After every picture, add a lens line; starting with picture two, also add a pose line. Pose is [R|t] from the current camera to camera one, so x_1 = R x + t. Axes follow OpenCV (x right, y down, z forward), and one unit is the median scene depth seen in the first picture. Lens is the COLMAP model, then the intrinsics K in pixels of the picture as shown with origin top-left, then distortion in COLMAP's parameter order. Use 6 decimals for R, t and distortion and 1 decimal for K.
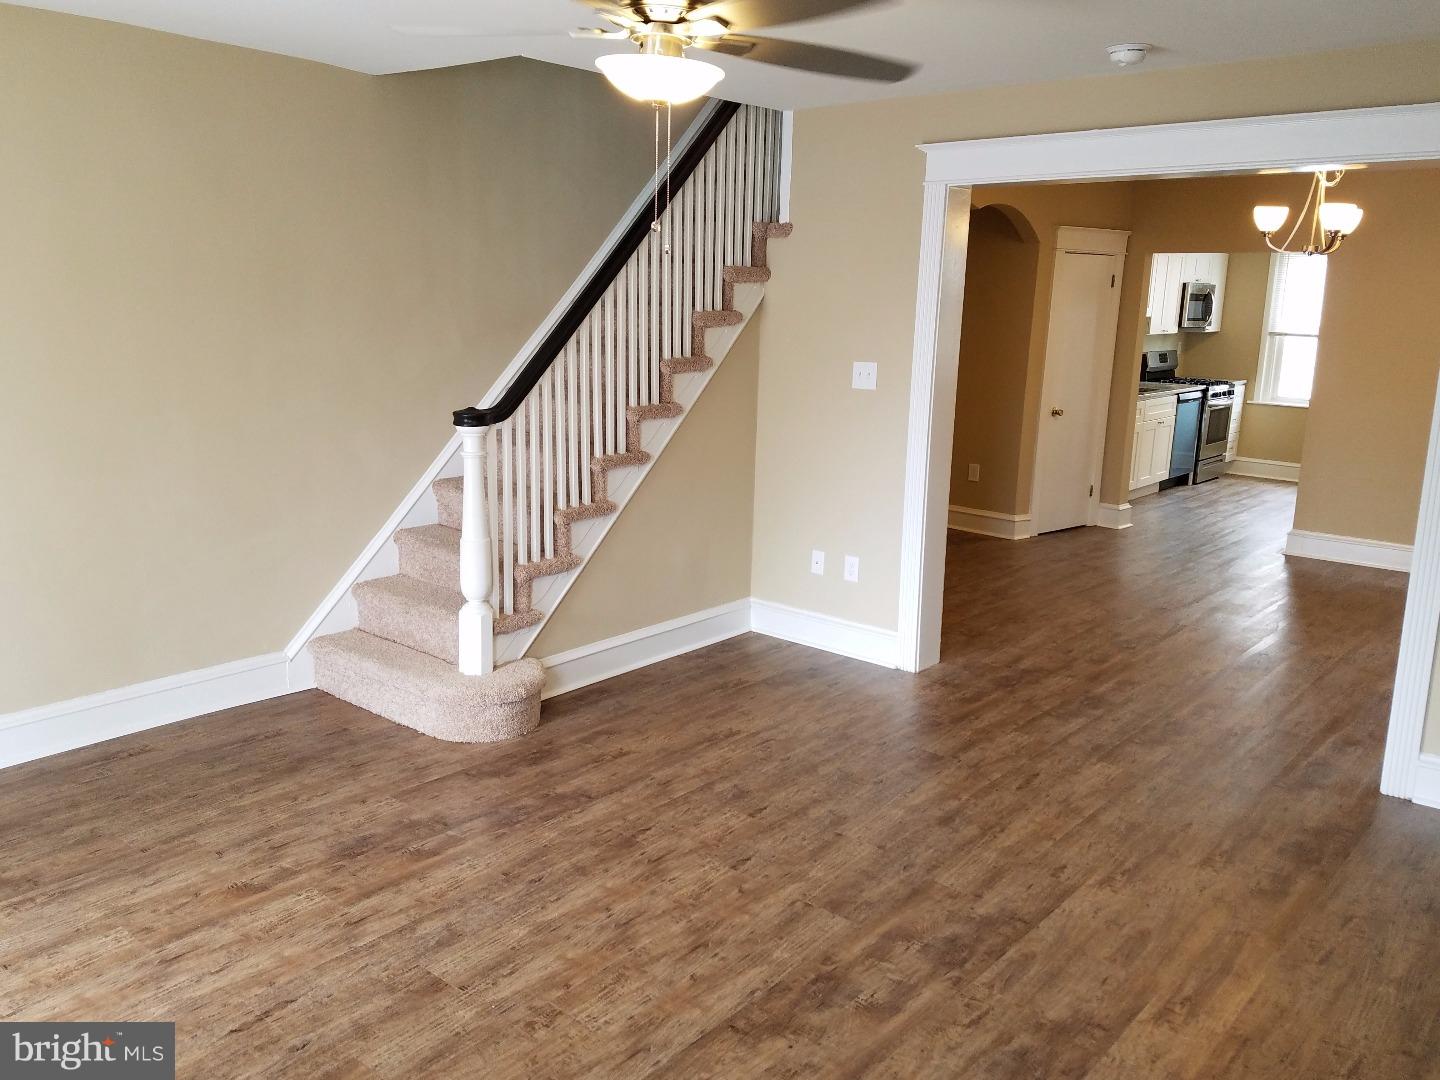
lens RADIAL K [[1129.1, 0, 716.3], [0, 1129.1, 543.8], [0, 0, 1]] dist [0.200610, -0.353253]
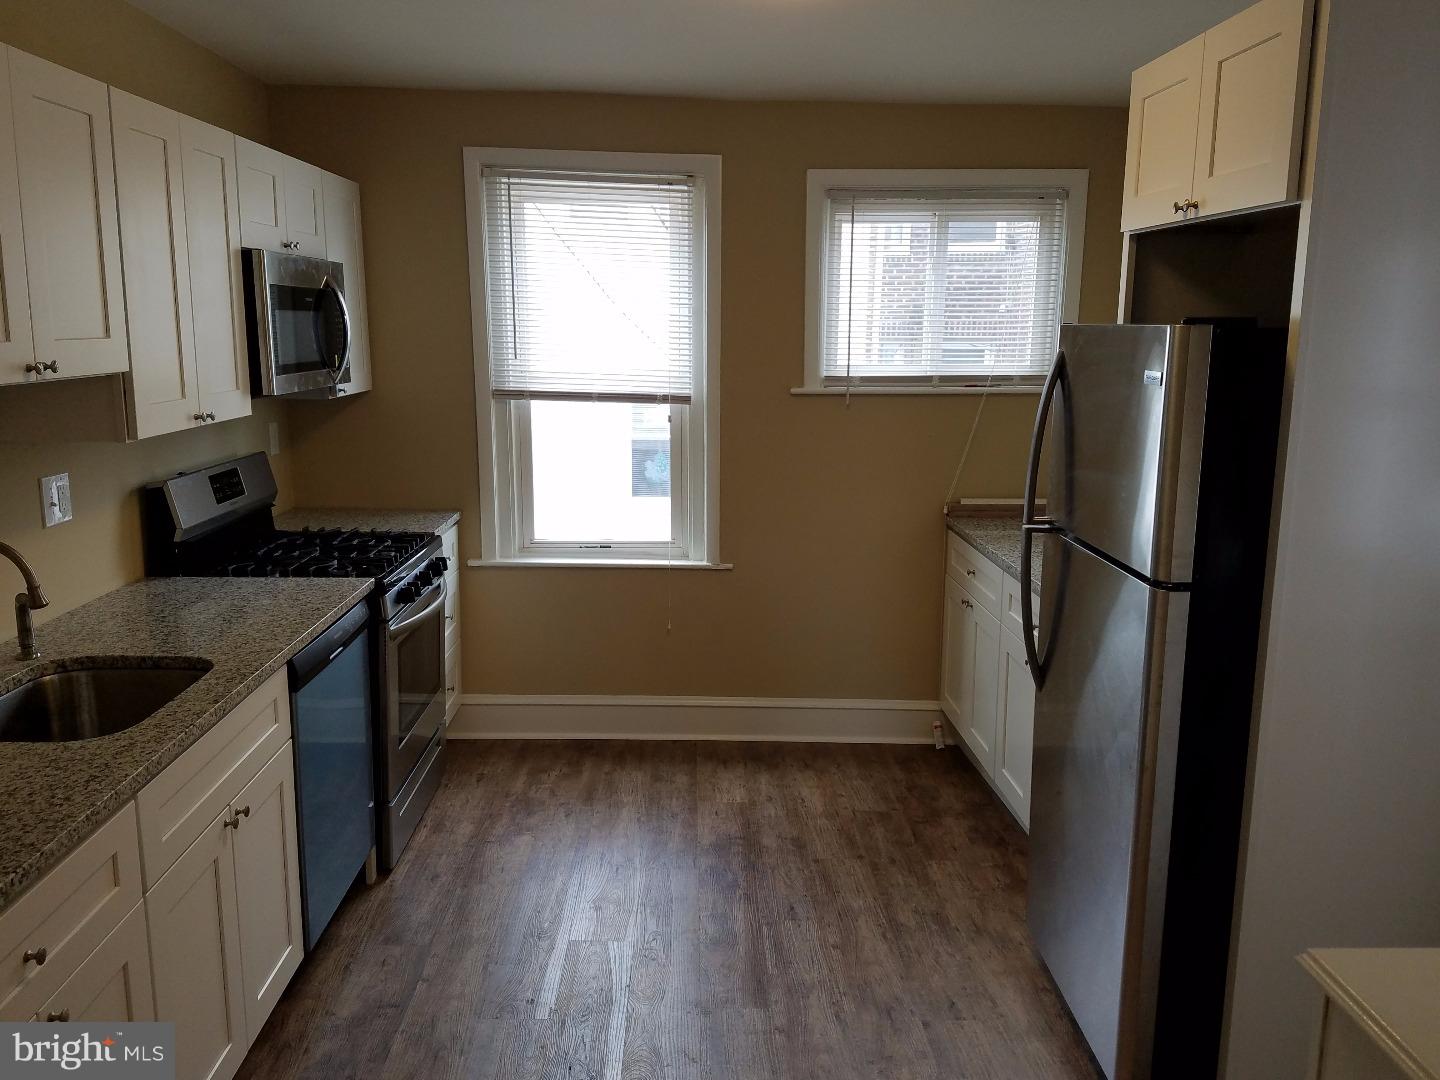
lens RADIAL K [[1129.1, 0, 716.3], [0, 1129.1, 543.8], [0, 0, 1]] dist [0.200610, -0.353253]
pose [[0.751517, -0.144699, 0.643650, 0.279102], [0.154432, 0.987127, 0.041604, -0.137180], [-0.641384, 0.068134, 0.764188, 0.666835]]
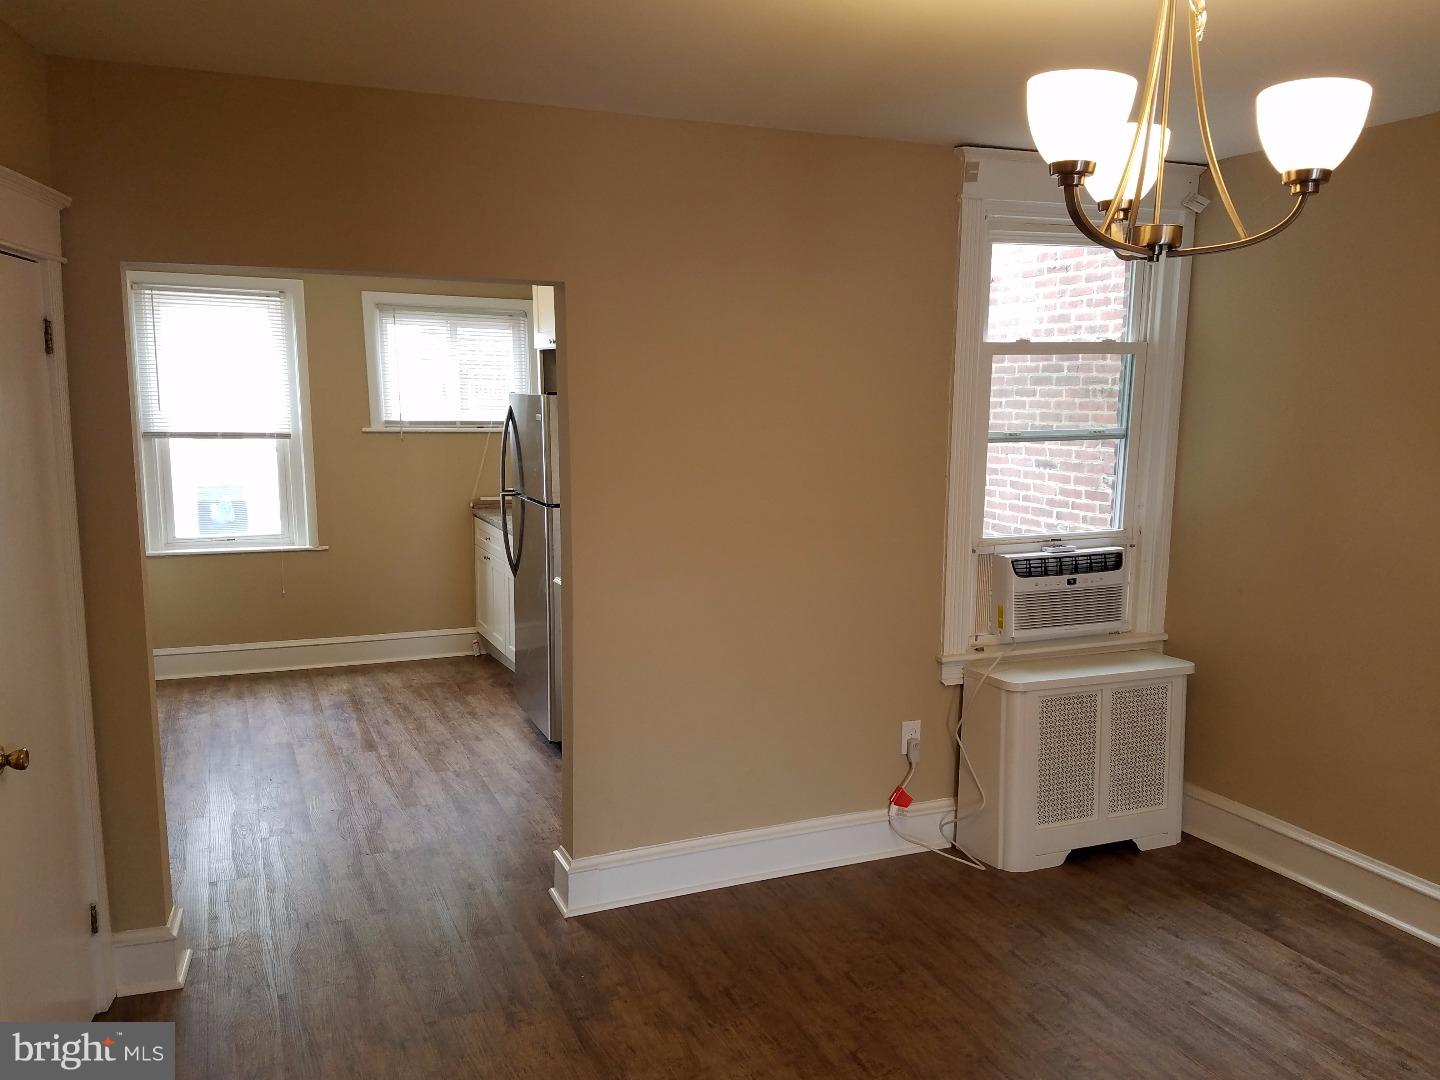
lens RADIAL K [[1129.1, 0, 716.3], [0, 1129.1, 543.8], [0, 0, 1]] dist [0.200610, -0.353253]
pose [[0.449436, -0.150364, 0.880567, 0.092802], [0.199971, 0.977652, 0.064878, -0.111160], [-0.870643, 0.146929, 0.469460, 0.501884]]
